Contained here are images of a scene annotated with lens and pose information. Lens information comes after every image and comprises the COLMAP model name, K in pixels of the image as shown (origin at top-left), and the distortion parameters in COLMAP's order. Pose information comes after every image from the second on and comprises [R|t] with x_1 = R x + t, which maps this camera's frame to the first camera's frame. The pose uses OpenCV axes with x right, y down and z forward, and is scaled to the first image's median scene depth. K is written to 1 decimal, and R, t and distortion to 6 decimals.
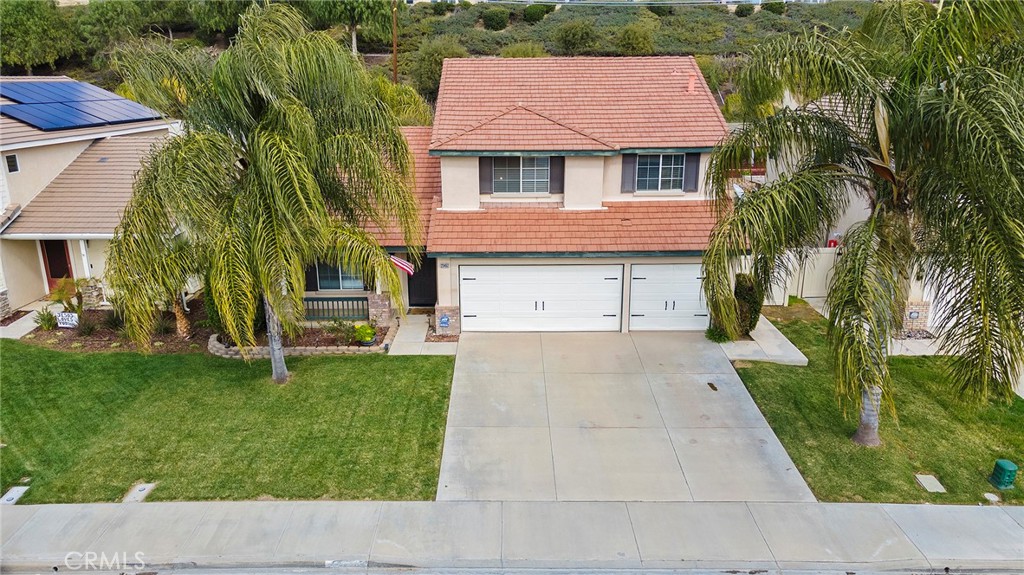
lens RADIAL K [[758.5, 0, 507.7], [0, 758.5, 285.8], [0, 0, 1]] dist [0.051965, 0.004598]
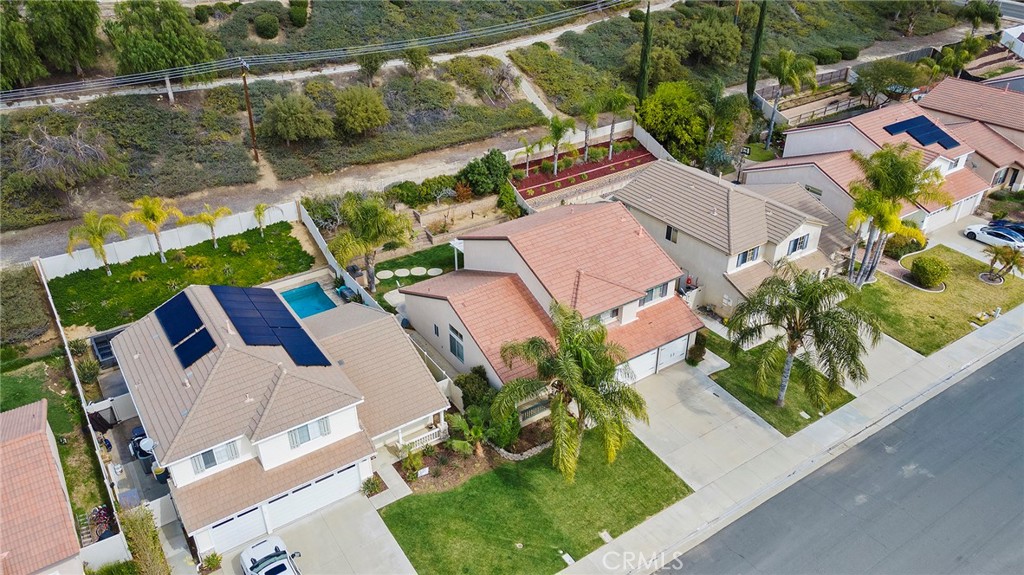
lens RADIAL K [[758.5, 0, 509.5], [0, 758.5, 289.9], [0, 0, 1]] dist [0.051965, 0.004598]
pose [[0.824750, -0.289398, 0.485836, -1.469549], [0.160059, 0.943462, 0.290277, -1.081207], [-0.542373, -0.161643, 0.824441, -0.640083]]
